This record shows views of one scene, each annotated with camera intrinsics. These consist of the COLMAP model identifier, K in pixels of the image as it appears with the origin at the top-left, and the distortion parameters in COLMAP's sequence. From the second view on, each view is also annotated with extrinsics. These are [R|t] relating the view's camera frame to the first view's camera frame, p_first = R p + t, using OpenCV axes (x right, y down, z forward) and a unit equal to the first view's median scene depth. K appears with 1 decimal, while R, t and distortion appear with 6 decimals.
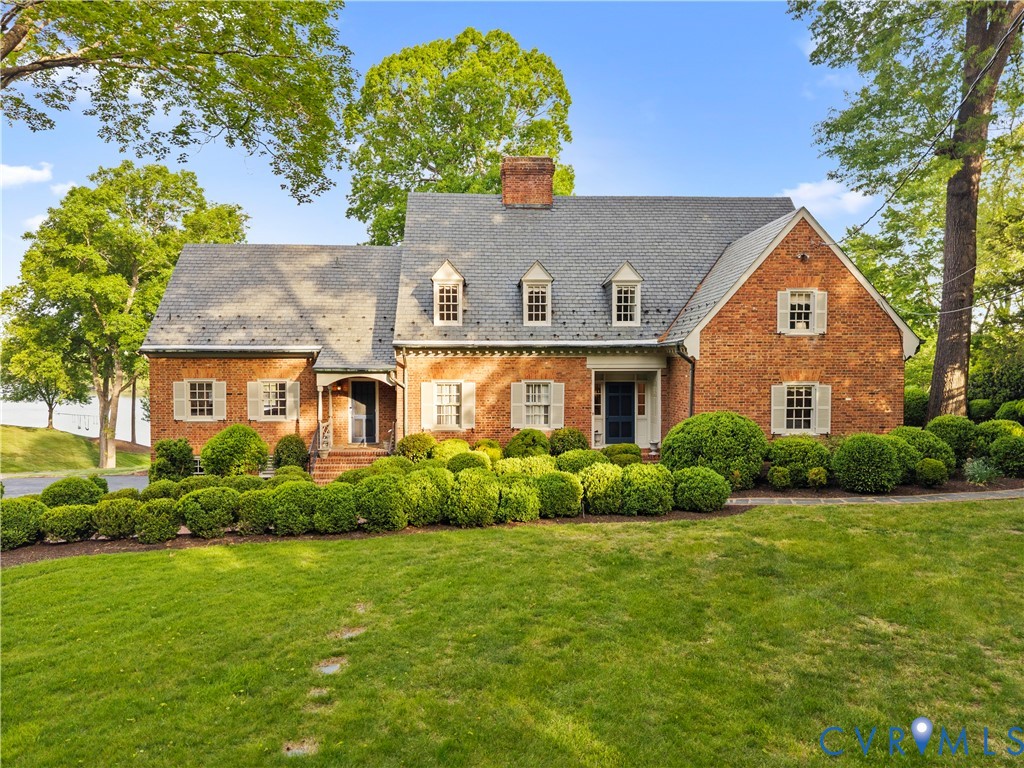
lens RADIAL K [[712.2, 0, 511.8], [0, 712.2, 384.8], [0, 0, 1]] dist [0.000136, -0.000562]
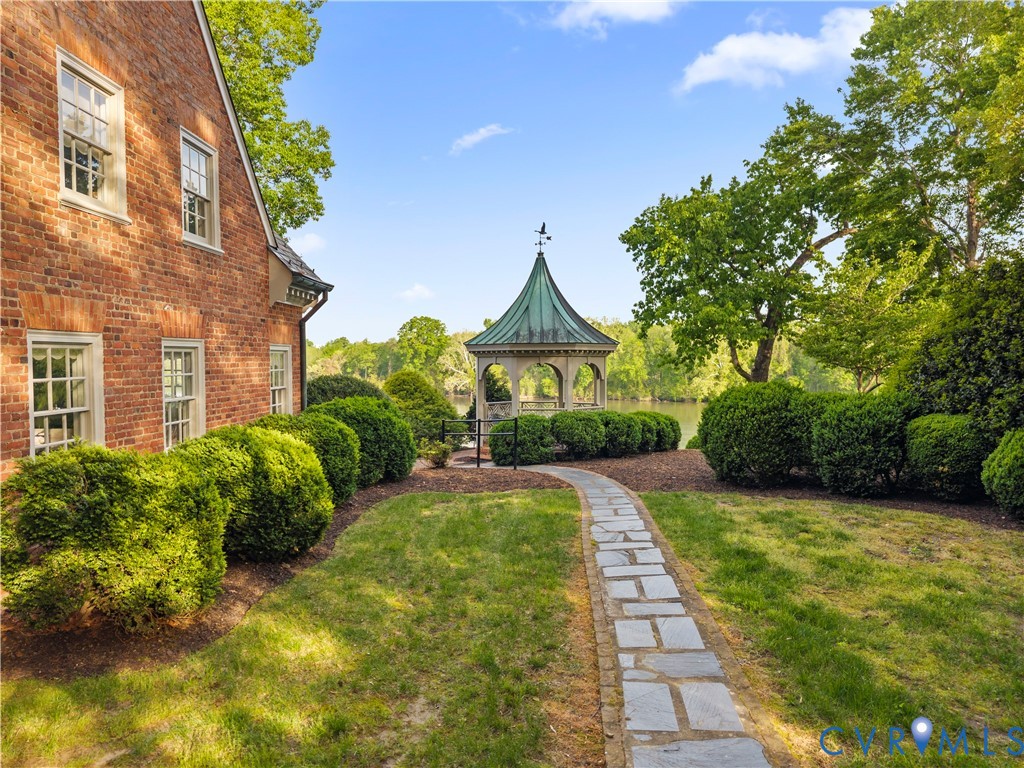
lens RADIAL K [[712.2, 0, 512.8], [0, 712.2, 381.1], [0, 0, 1]] dist [0.000136, -0.000562]
pose [[0.997177, -0.014888, -0.073597, 0.492959], [0.016013, 0.999764, 0.014709, -0.002116], [0.073361, -0.015846, 0.997180, 0.672715]]
